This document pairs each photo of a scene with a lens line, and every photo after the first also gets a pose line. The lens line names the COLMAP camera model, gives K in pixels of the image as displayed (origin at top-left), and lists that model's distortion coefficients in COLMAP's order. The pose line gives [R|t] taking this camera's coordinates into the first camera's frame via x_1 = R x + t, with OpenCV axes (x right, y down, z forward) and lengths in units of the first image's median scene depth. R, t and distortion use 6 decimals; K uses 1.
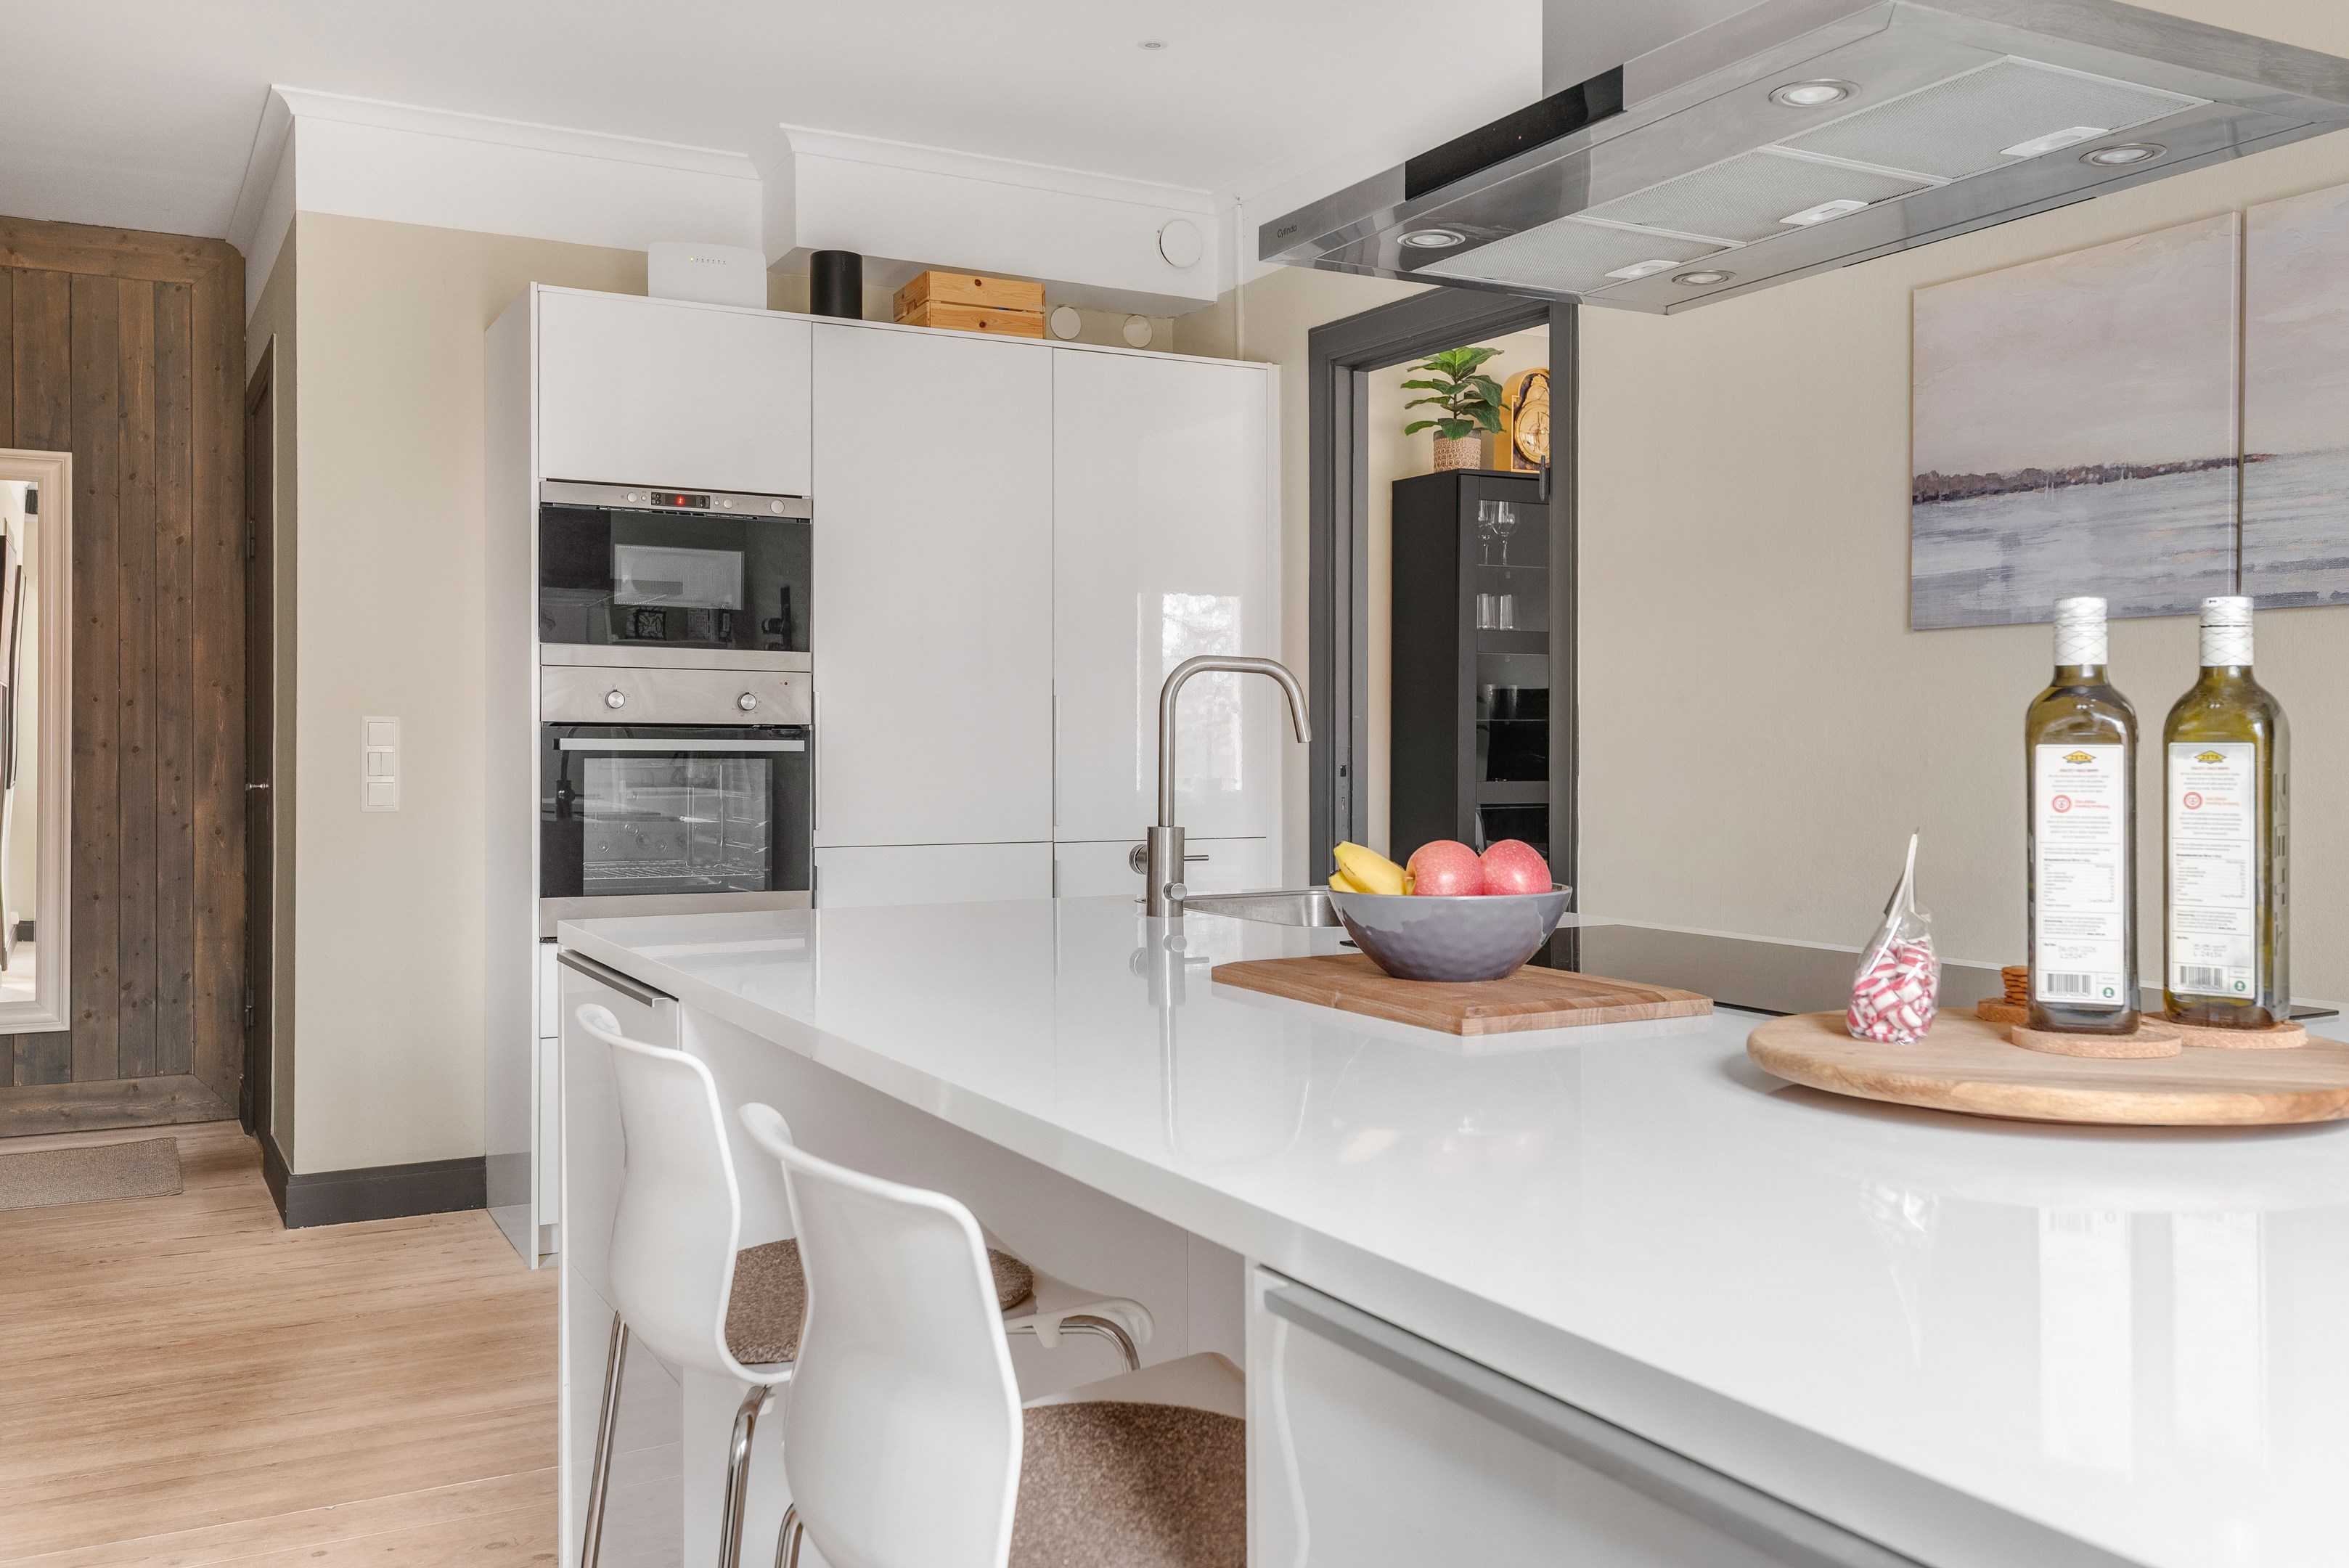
lens RADIAL K [[2056.2, 0, 1177.6], [0, 2056.2, 777.6], [0, 0, 1]] dist [0.035479, -0.025331]
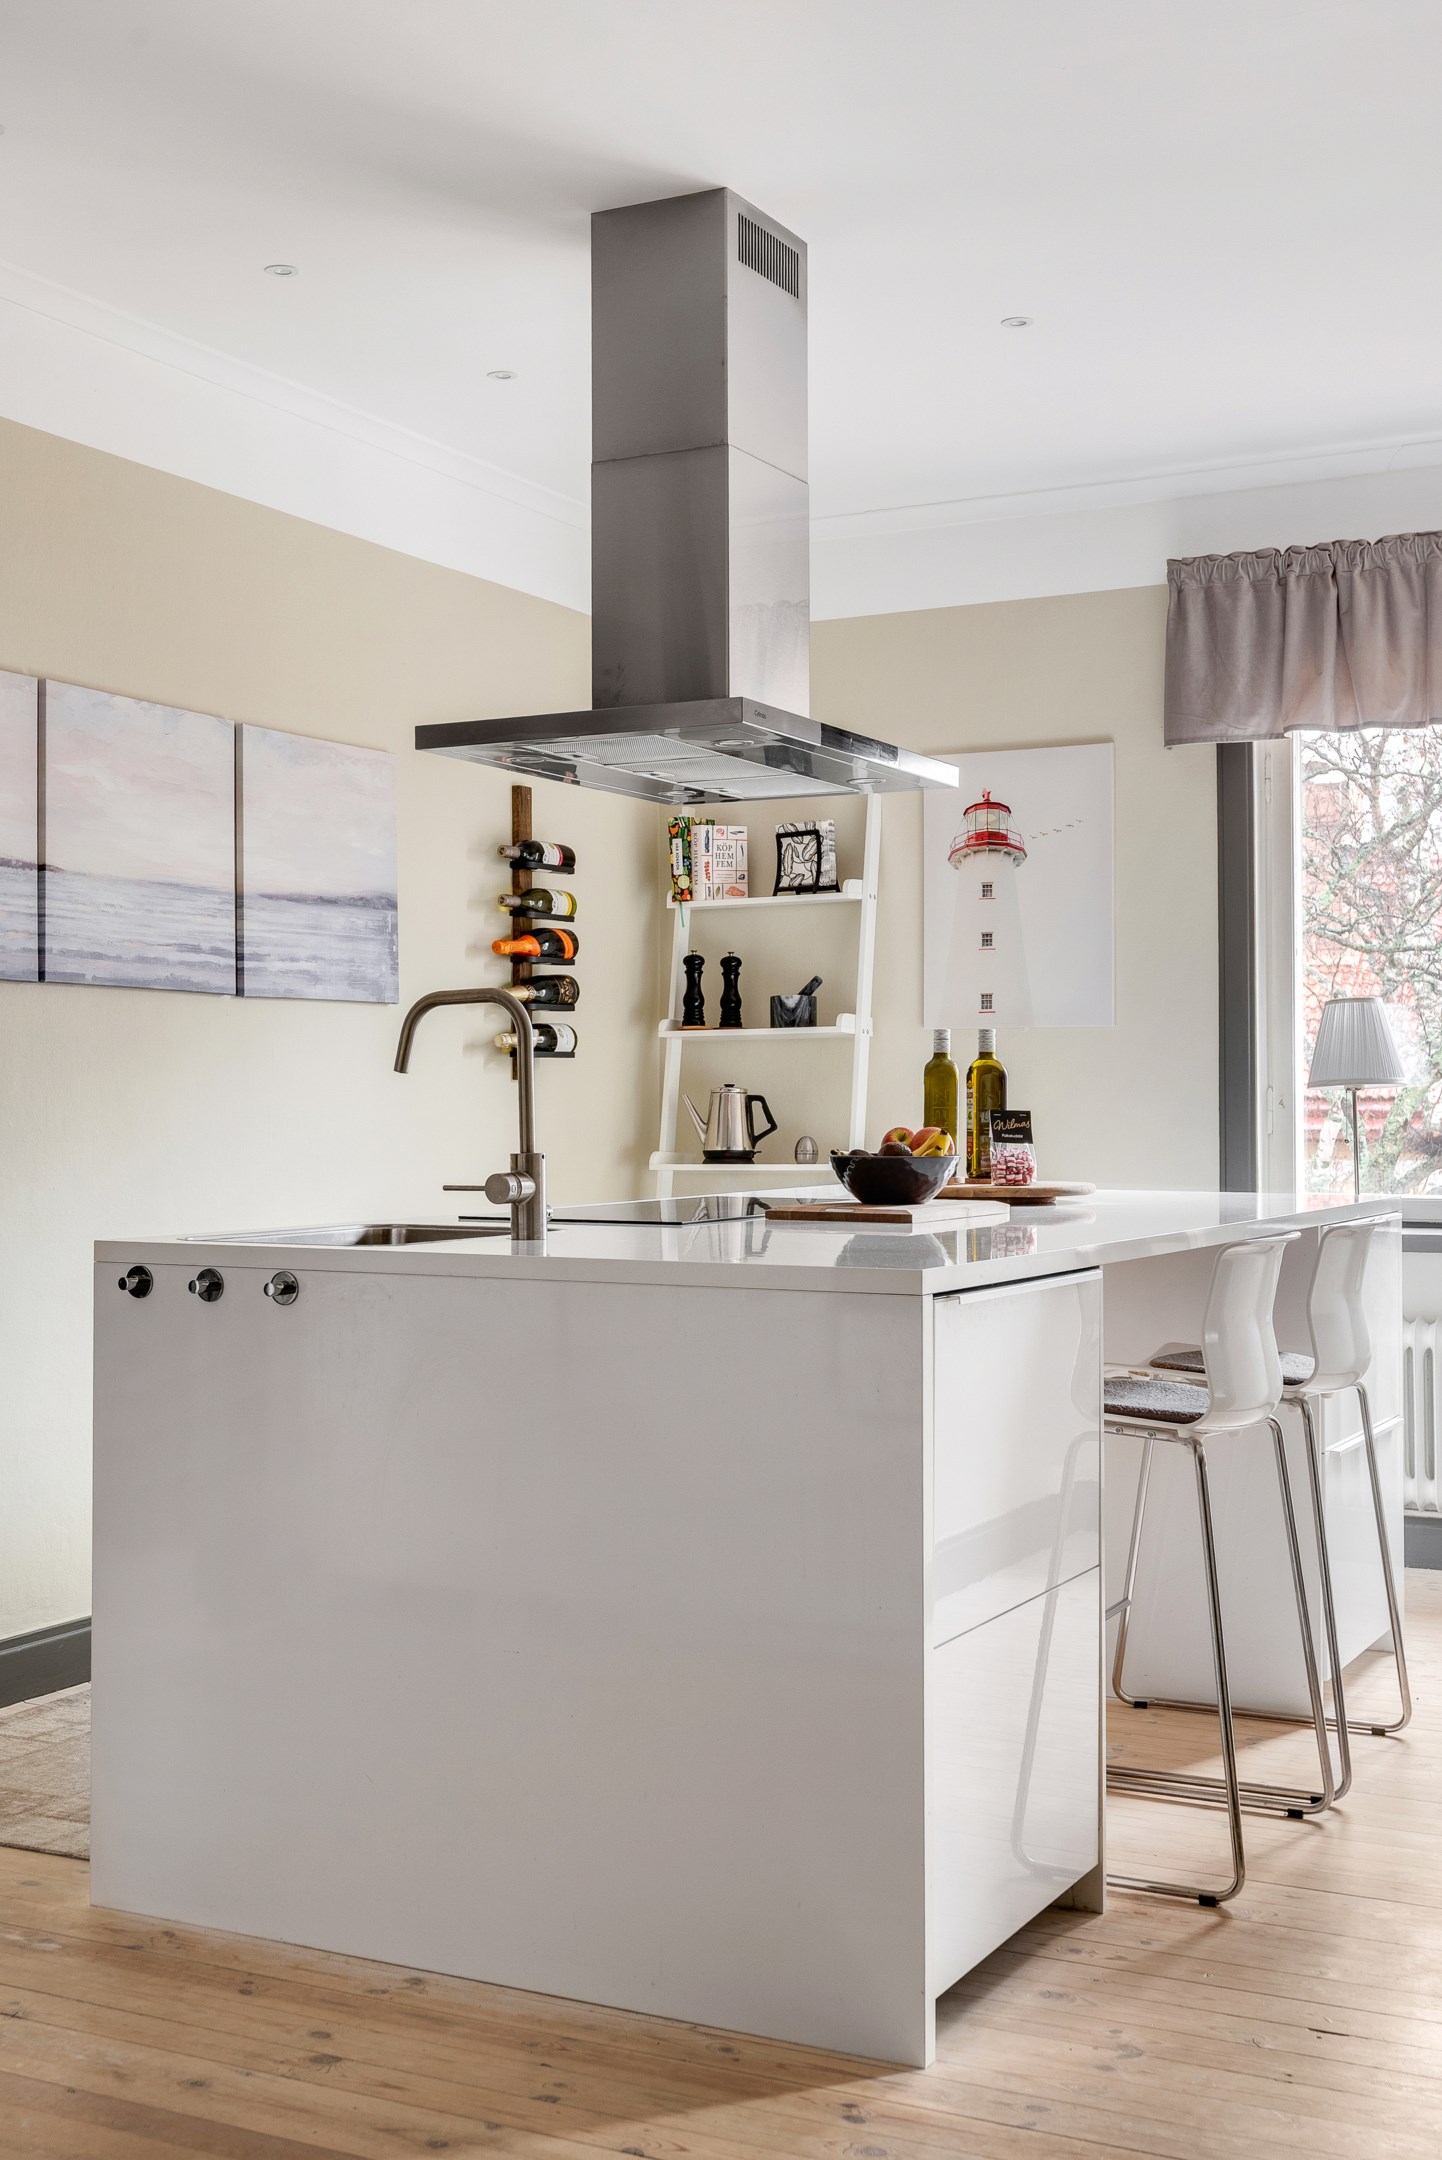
lens RADIAL K [[2553.2, 0, 716.5], [0, 2553.2, 1077.4], [0, 0, 1]] dist [0.031074, 0.000000]
pose [[-0.577335, 0.008308, 0.816465, -1.061137], [0.016438, 0.999864, 0.001449, -0.015251], [-0.816342, 0.014258, -0.577393, 1.592842]]
